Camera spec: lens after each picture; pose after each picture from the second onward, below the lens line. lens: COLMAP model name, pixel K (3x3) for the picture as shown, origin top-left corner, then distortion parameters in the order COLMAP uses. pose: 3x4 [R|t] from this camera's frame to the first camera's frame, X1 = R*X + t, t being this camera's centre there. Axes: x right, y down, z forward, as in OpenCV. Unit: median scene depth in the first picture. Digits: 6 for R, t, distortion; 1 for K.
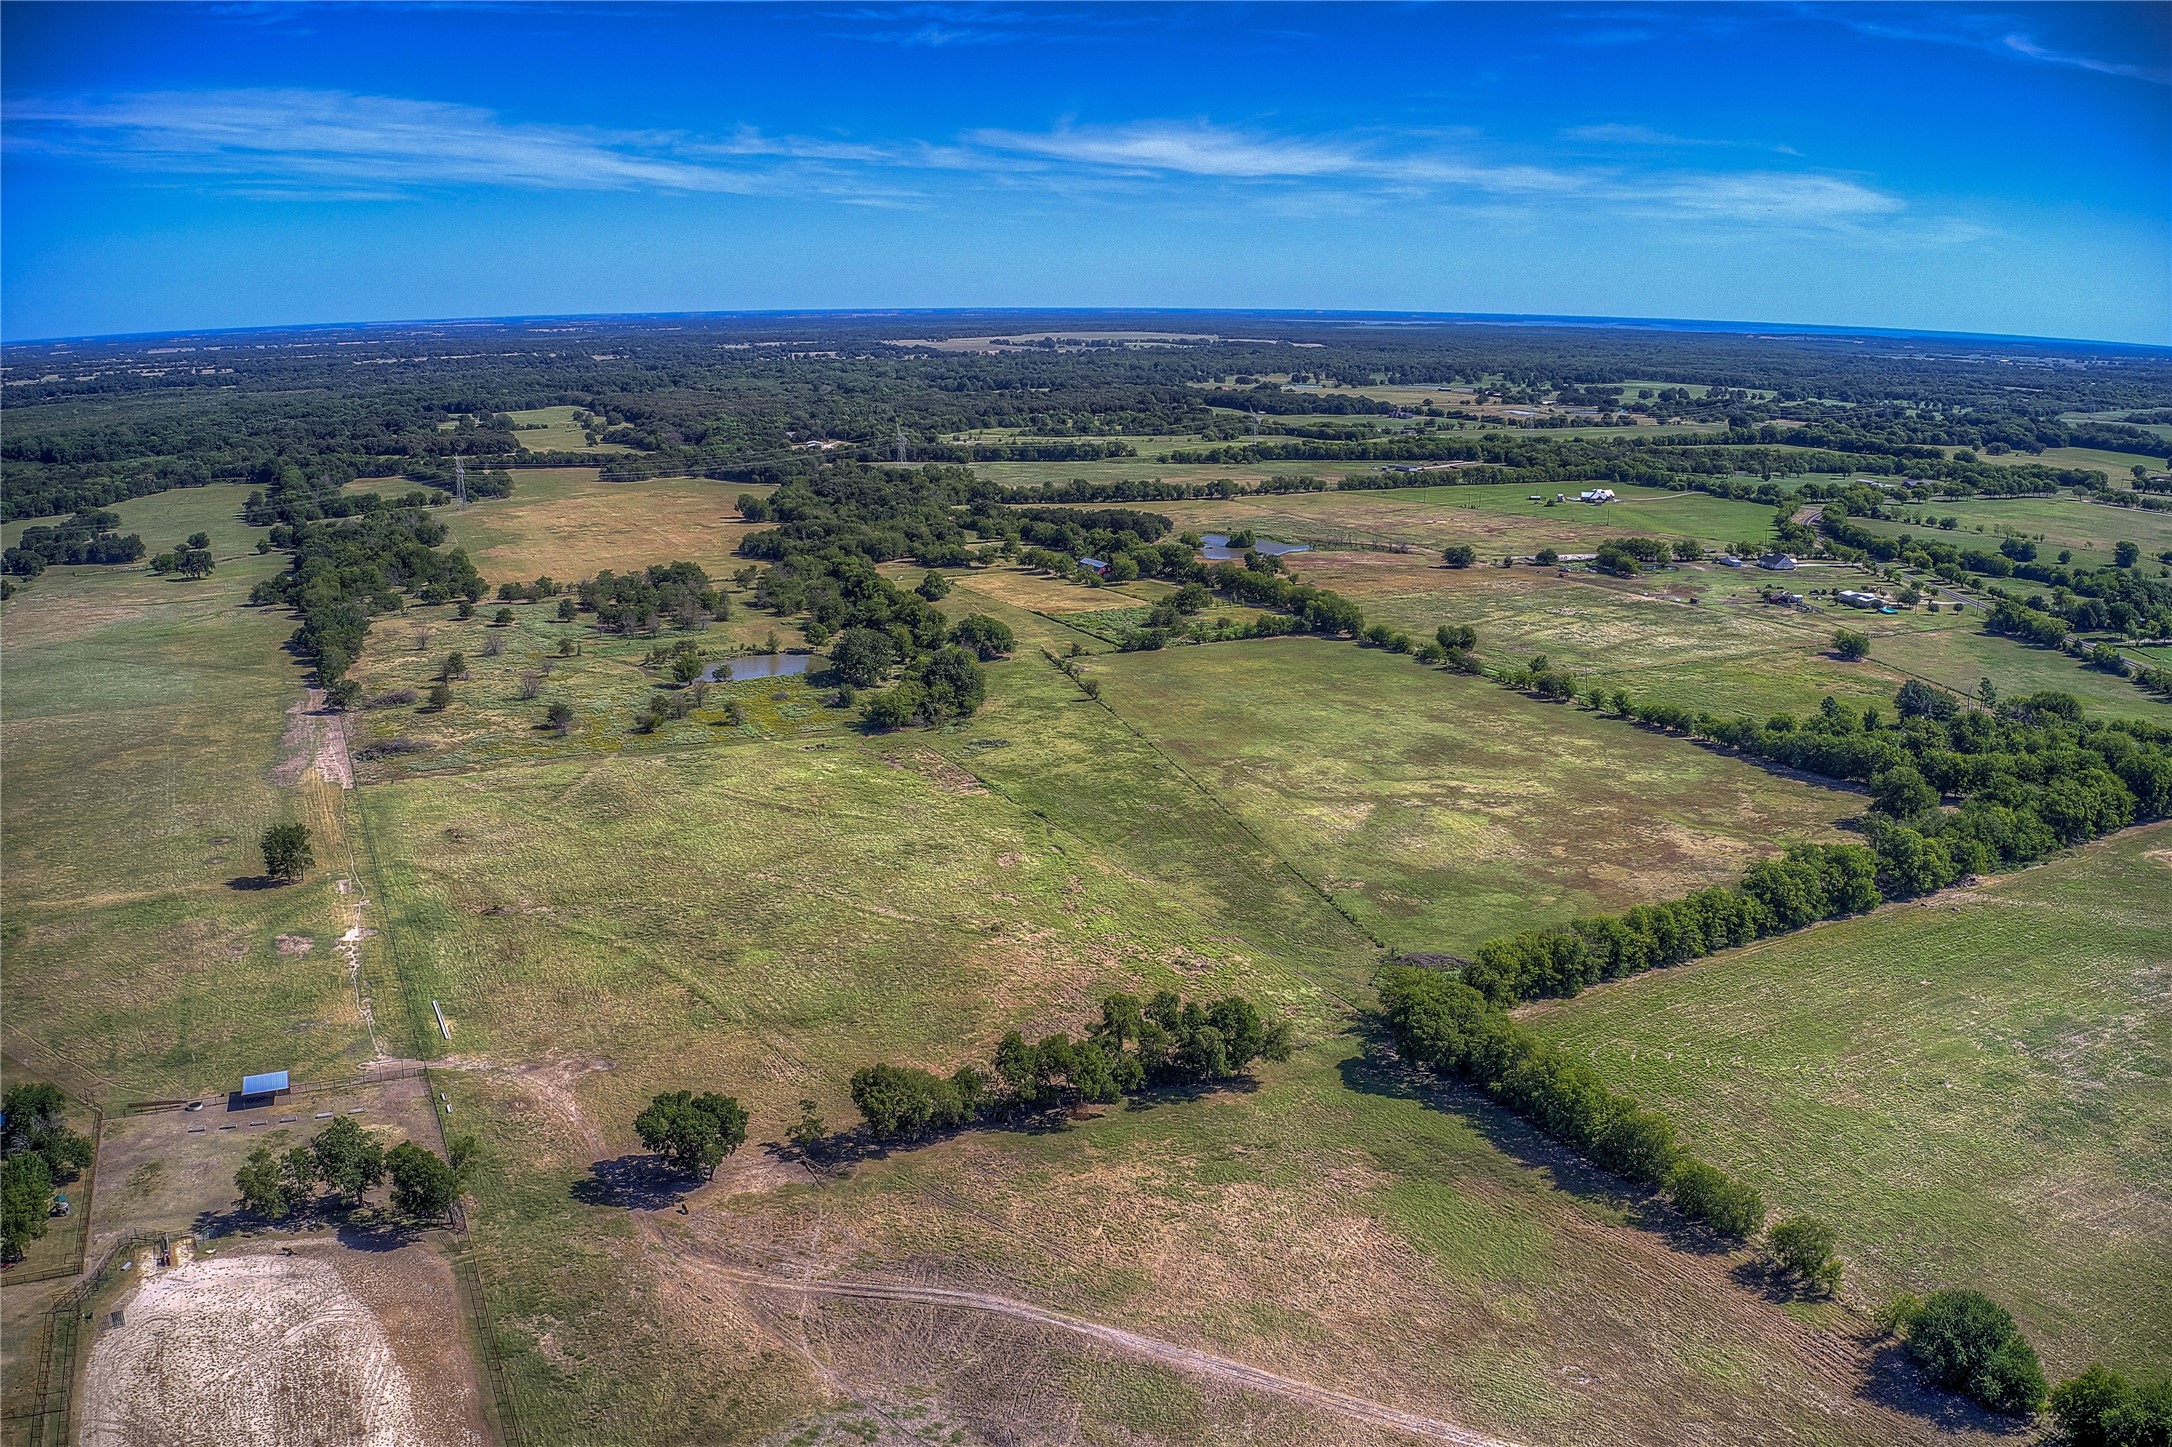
lens RADIAL K [[1698.7, 0, 1086.0], [0, 1698.7, 723.5], [0, 0, 1]] dist [-0.190222, 0.044677]
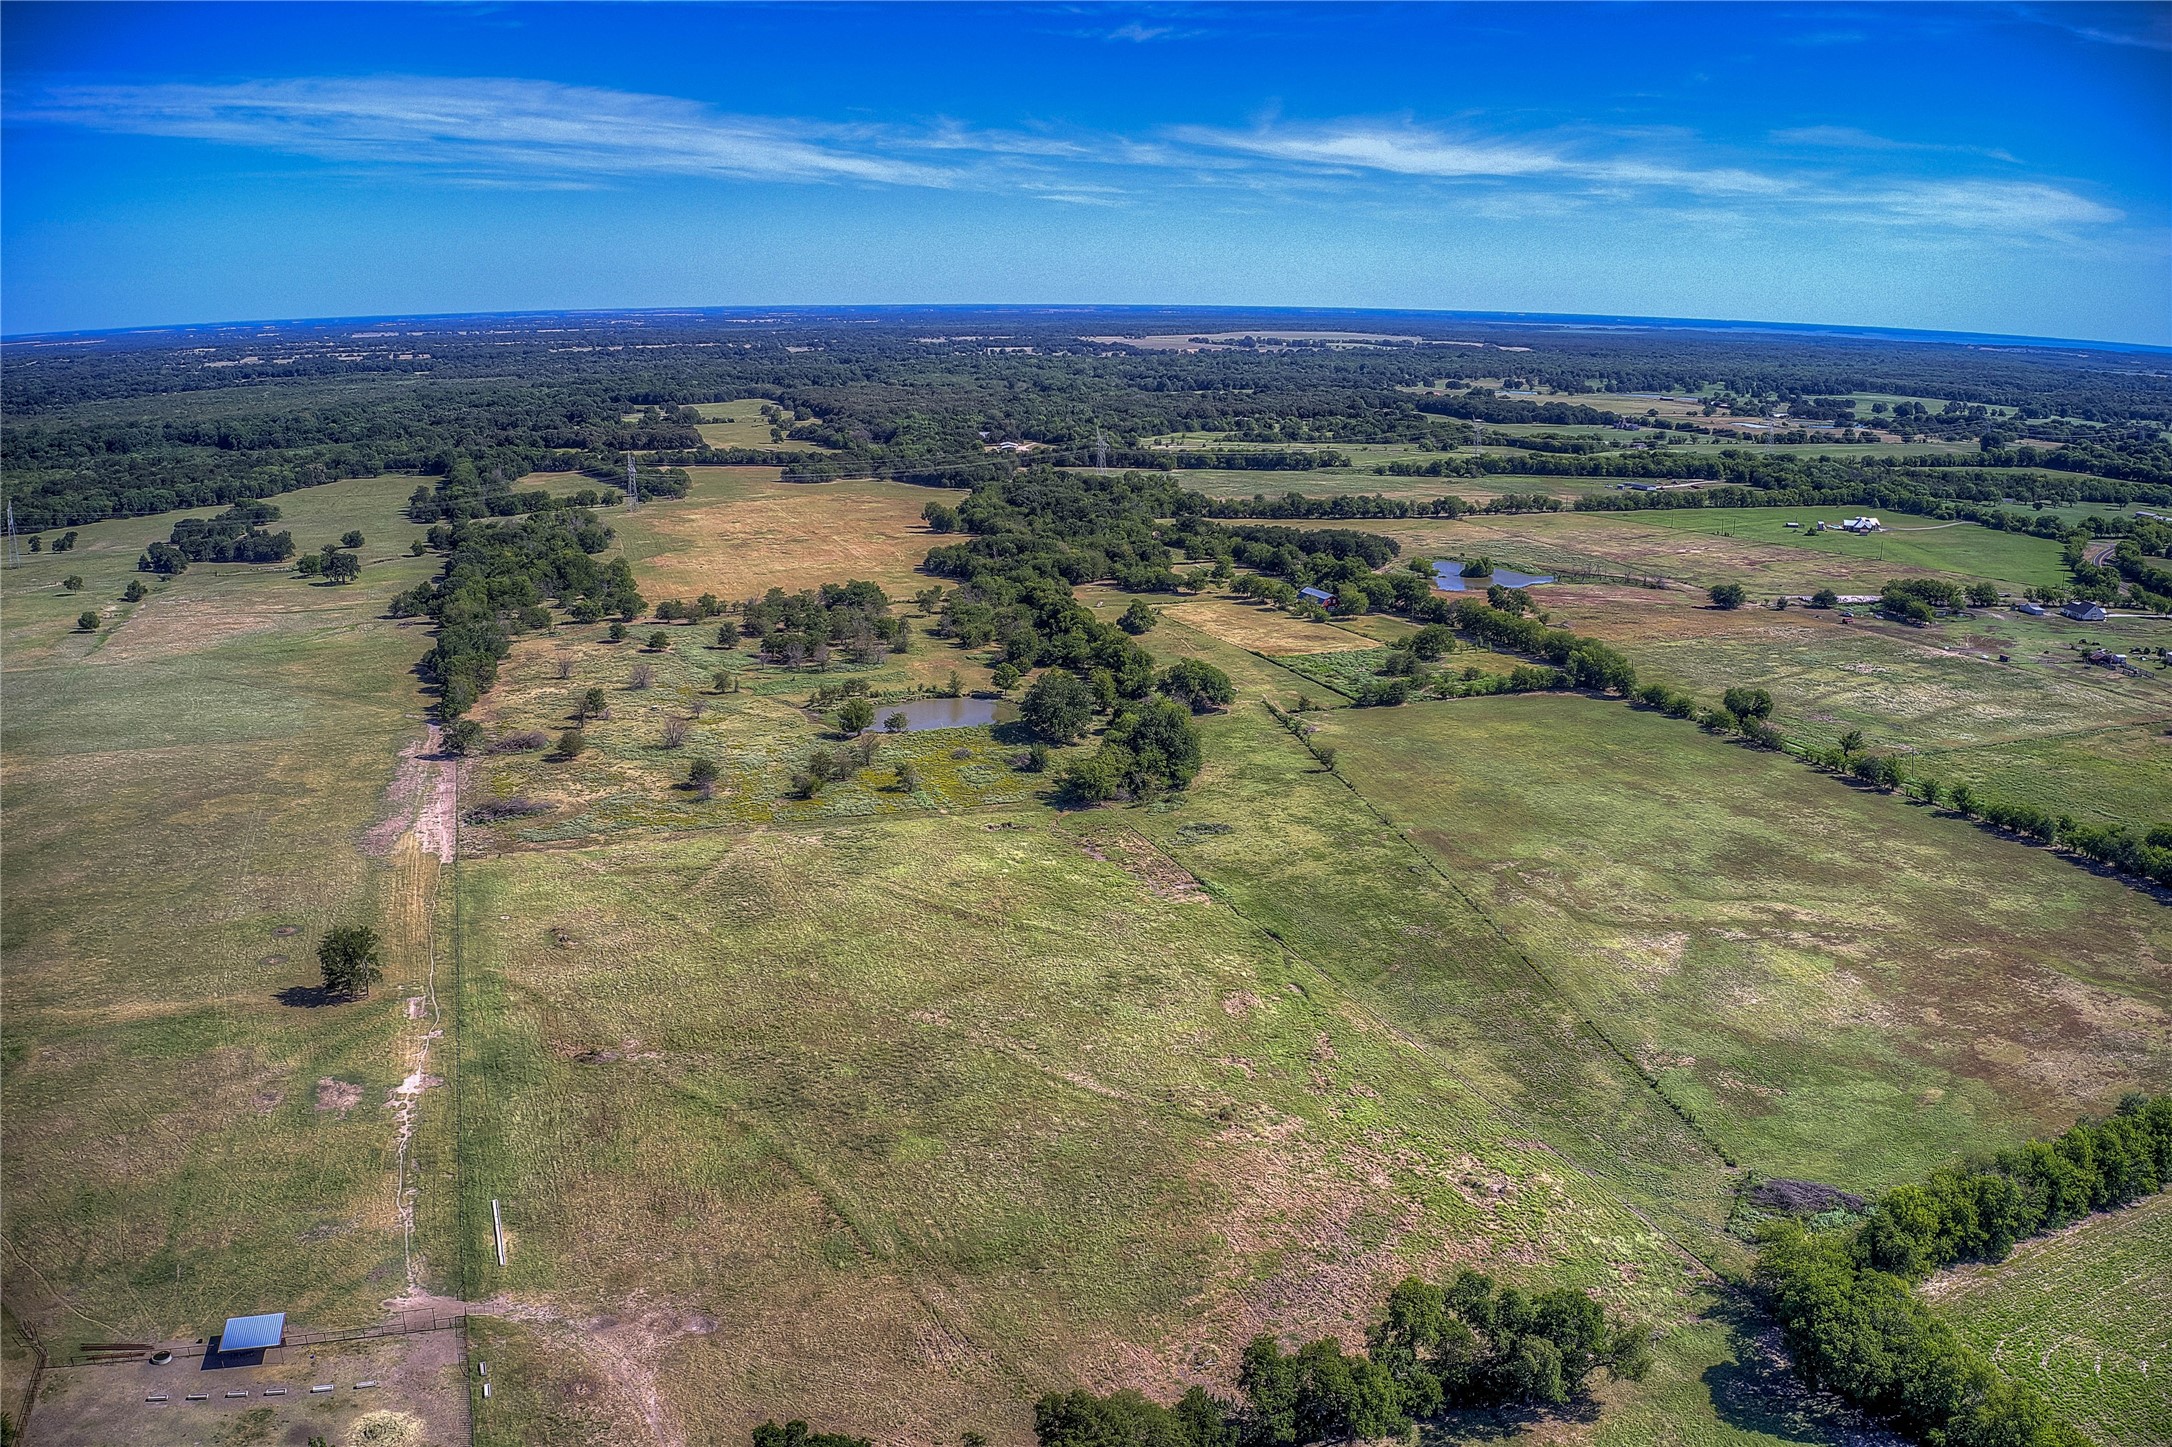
lens RADIAL K [[1702.7, 0, 1086.0], [0, 1702.7, 723.5], [0, 0, 1]] dist [-0.183516, 0.026306]
pose [[0.993550, 0.031156, -0.109029, -0.021900], [-0.031061, 0.999514, 0.002571, -0.032626], [0.109056, 0.000832, 0.994035, 0.132082]]
